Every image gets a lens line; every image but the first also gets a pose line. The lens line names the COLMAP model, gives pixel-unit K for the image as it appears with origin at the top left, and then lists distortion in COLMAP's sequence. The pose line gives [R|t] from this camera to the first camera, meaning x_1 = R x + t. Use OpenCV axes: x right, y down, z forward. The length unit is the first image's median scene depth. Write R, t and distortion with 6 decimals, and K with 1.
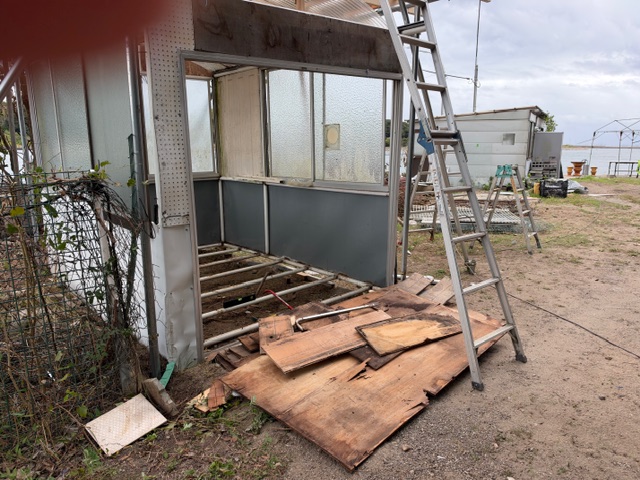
lens RADIAL K [[457.7, 0, 327.6], [0, 457.7, 246.1], [0, 0, 1]] dist [0.039698, -0.059601]
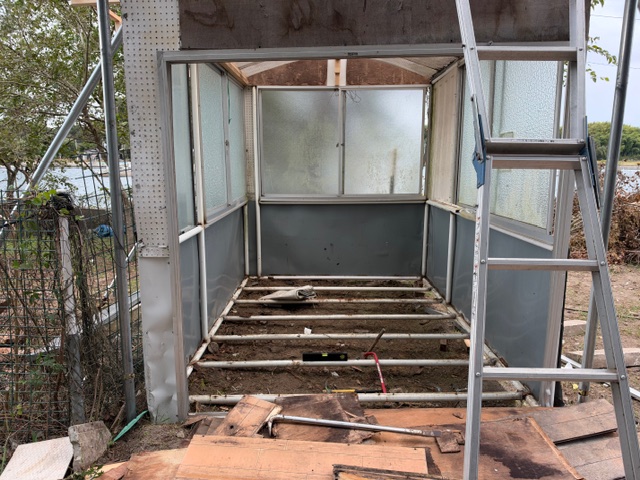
lens RADIAL K [[457.7, 0, 335.3], [0, 457.7, 242.6], [0, 0, 1]] dist [0.039698, -0.059601]
pose [[0.731406, 0.126292, -0.670146, 0.401236], [-0.153577, 0.987962, 0.018569, -0.115263], [0.664424, 0.089338, 0.741997, 0.483573]]
